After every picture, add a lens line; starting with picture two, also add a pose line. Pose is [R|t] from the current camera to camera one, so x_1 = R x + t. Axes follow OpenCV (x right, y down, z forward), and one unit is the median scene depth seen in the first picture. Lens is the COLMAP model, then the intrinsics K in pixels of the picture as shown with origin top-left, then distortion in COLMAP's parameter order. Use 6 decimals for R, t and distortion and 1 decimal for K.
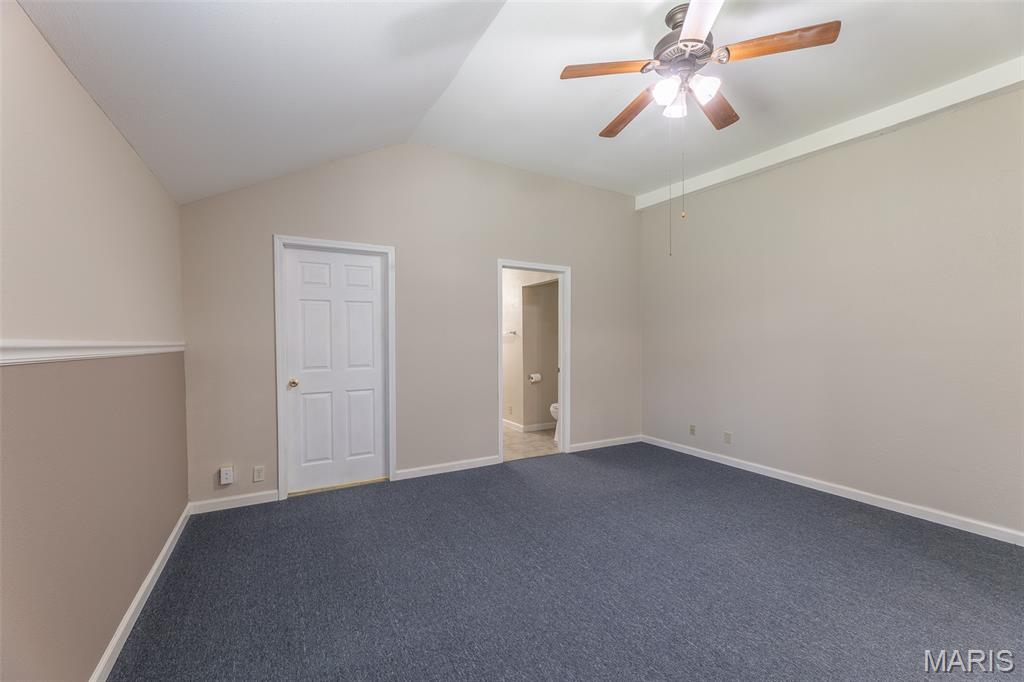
lens RADIAL K [[406.1, 0, 504.4], [0, 406.1, 343.8], [0, 0, 1]] dist [0.001977, -0.000288]
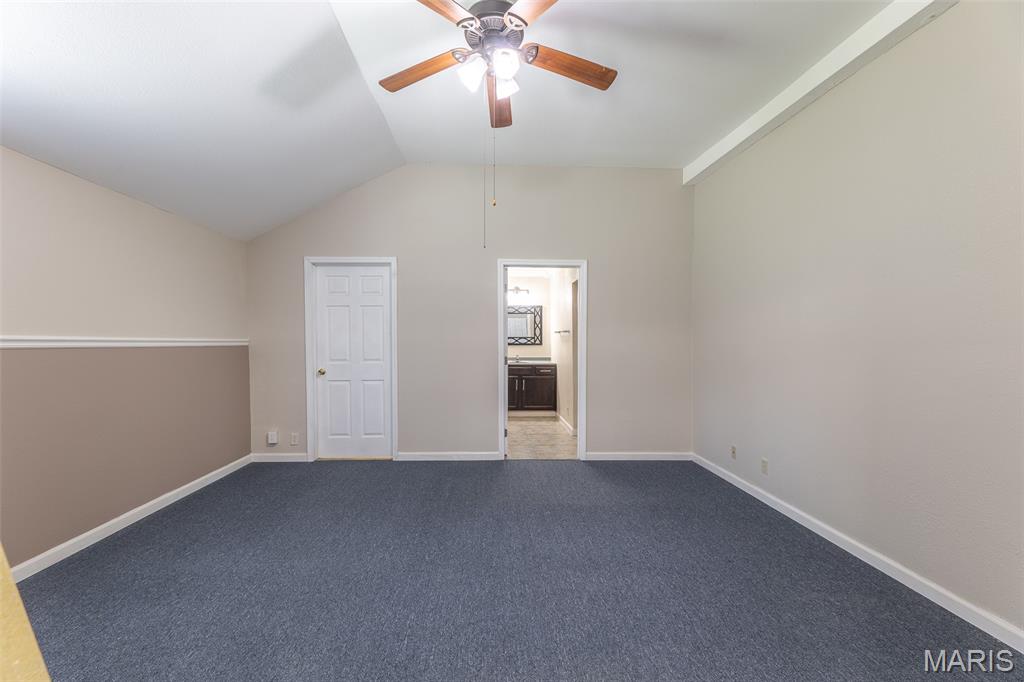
lens RADIAL K [[406.1, 0, 487.3], [0, 406.1, 346.3], [0, 0, 1]] dist [0.001977, -0.000288]
pose [[0.892287, 0.010165, -0.451355, 0.500281], [-0.007518, 0.999942, 0.007656, 0.002672], [0.451407, -0.003438, 0.892312, 0.095795]]
